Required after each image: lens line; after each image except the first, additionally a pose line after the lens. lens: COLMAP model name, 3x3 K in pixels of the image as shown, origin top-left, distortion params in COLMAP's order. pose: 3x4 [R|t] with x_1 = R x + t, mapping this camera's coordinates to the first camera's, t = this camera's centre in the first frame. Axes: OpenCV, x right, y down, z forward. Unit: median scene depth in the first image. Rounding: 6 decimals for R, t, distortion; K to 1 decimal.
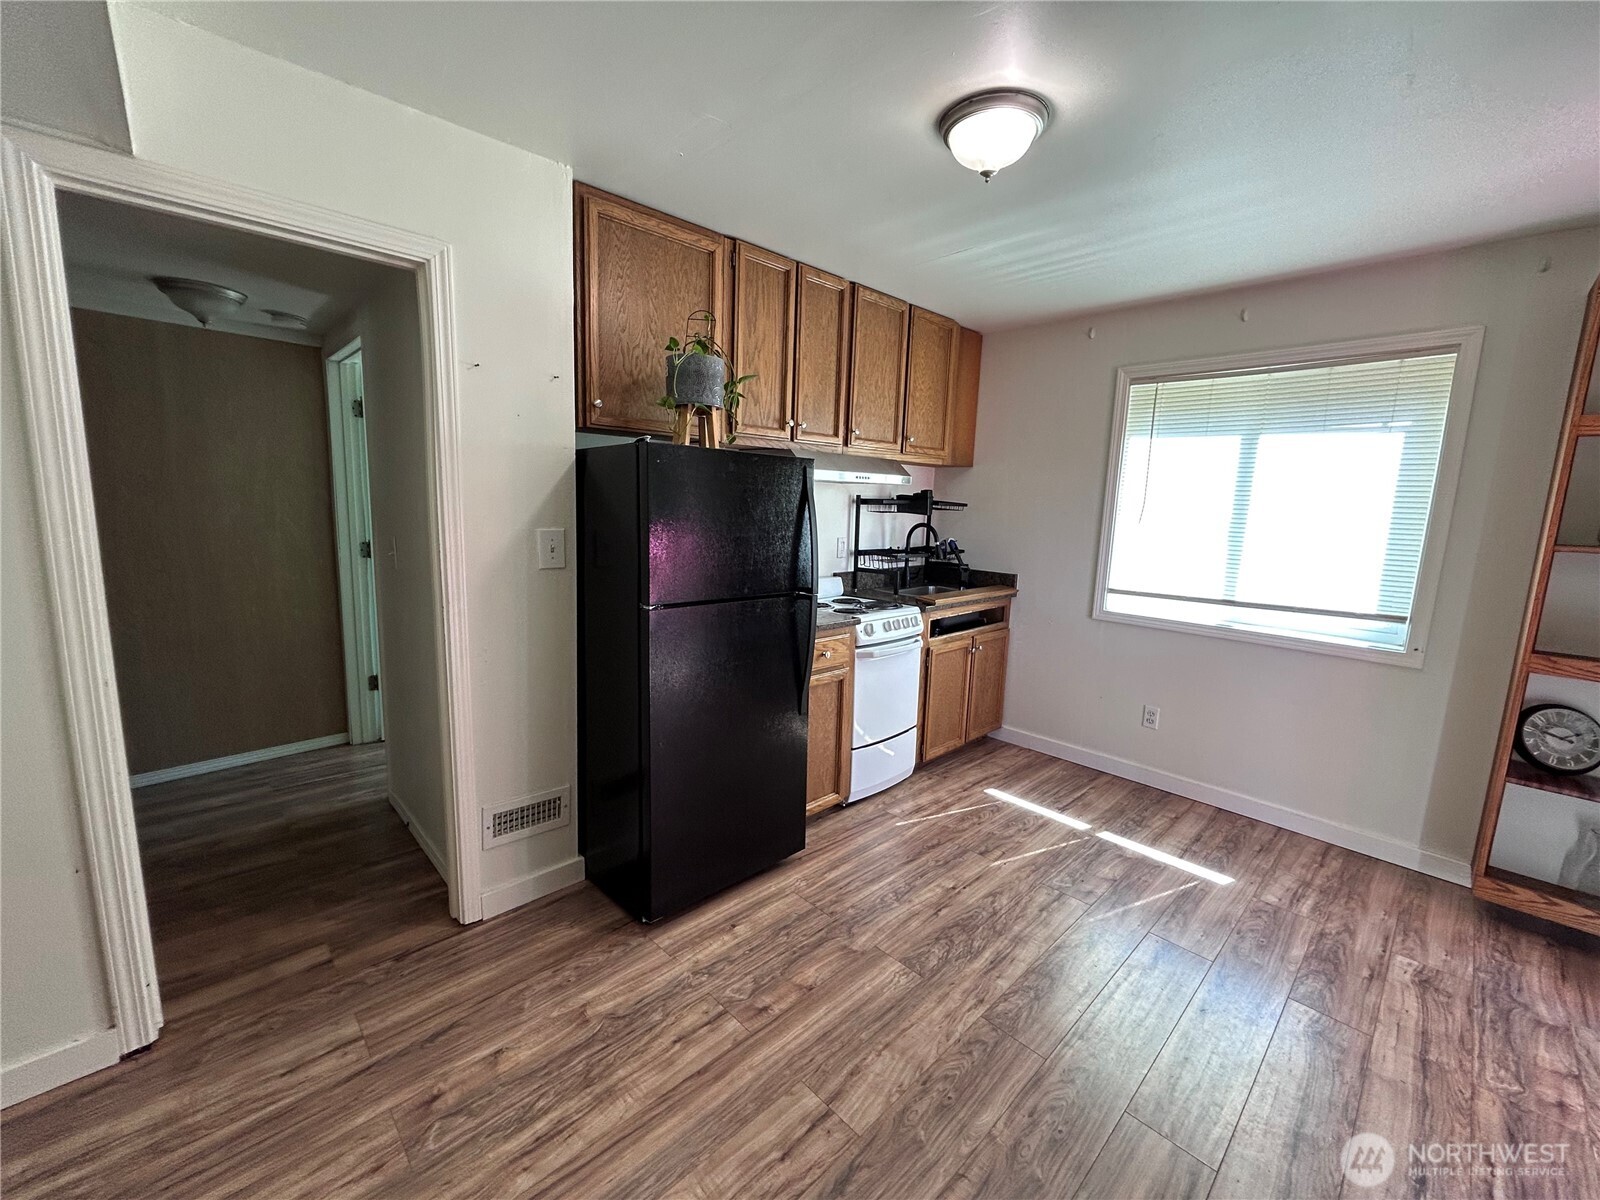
lens RADIAL K [[649.4, 0, 800.0], [0, 649.4, 600.0], [0, 0, 1]] dist [-0.001838, 0.001048]
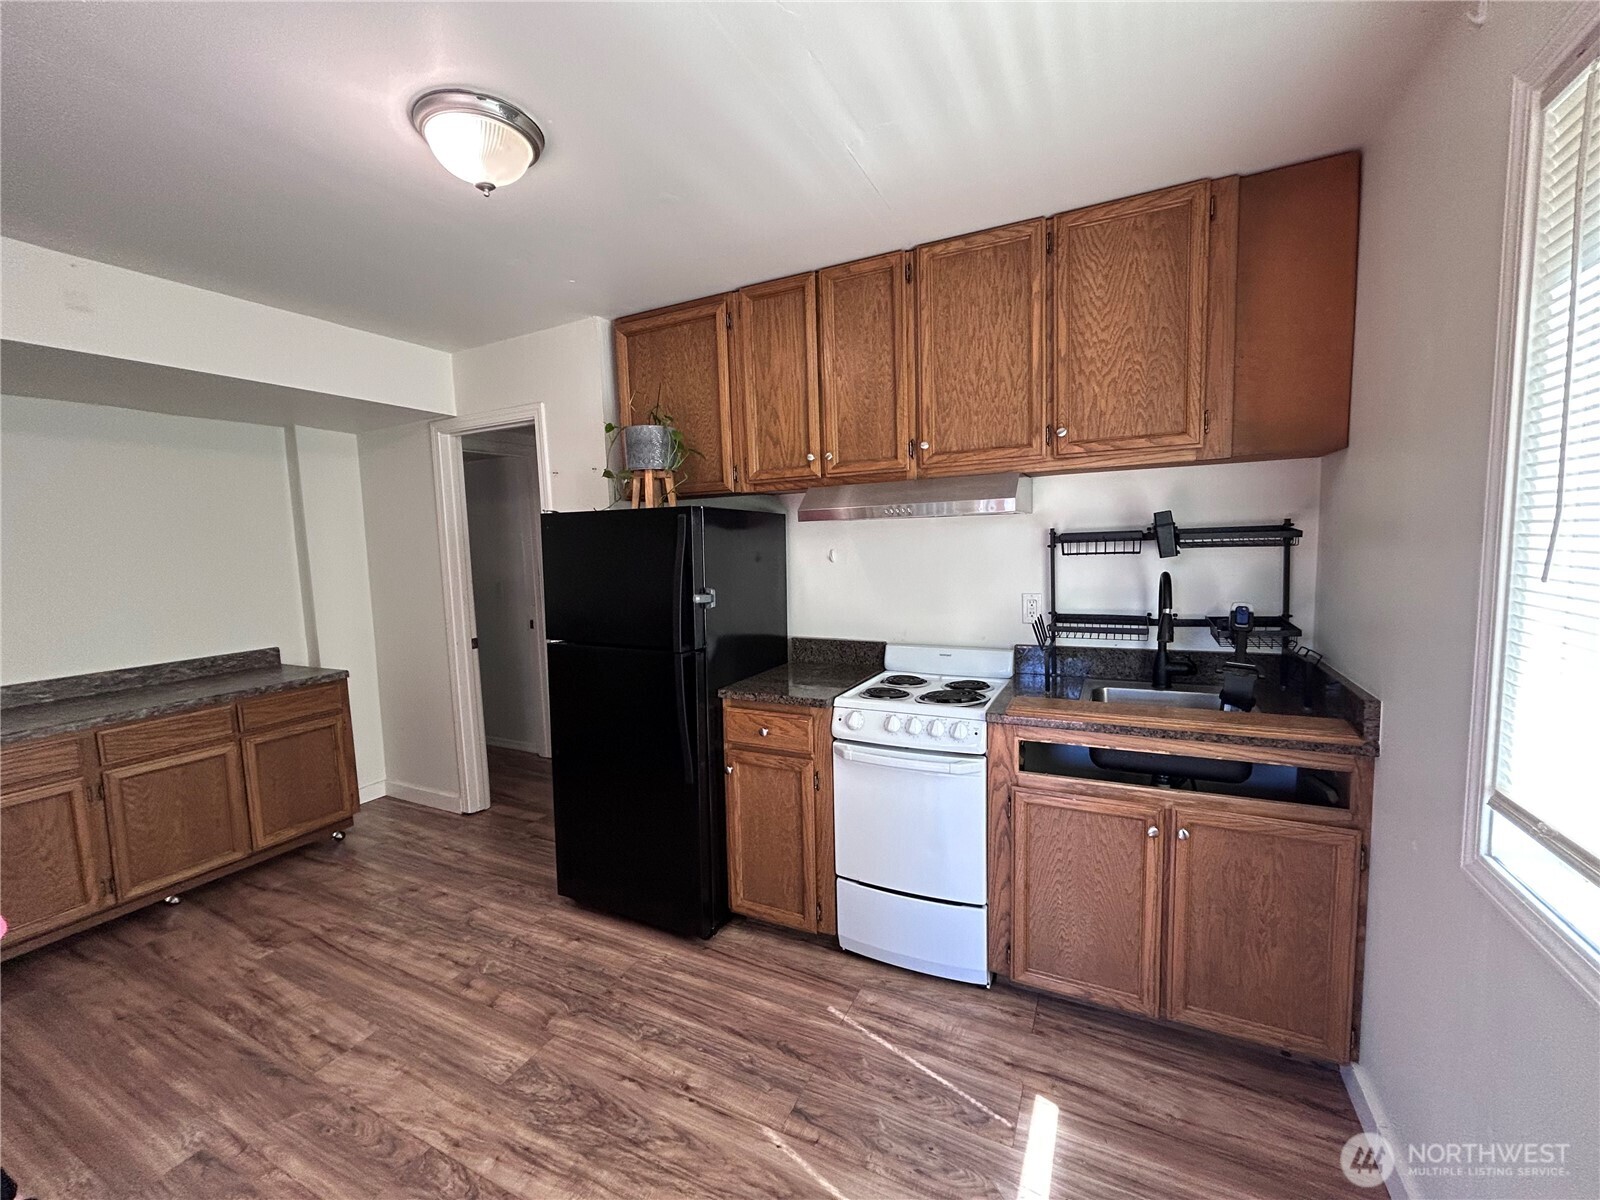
lens RADIAL K [[649.4, 0, 800.0], [0, 649.4, 600.0], [0, 0, 1]] dist [-0.001838, 0.001048]
pose [[0.339066, 0.045956, -0.939639, 0.884228], [-0.105826, 0.994330, 0.010444, -0.102870], [0.934792, 0.095897, 0.342007, 0.790125]]
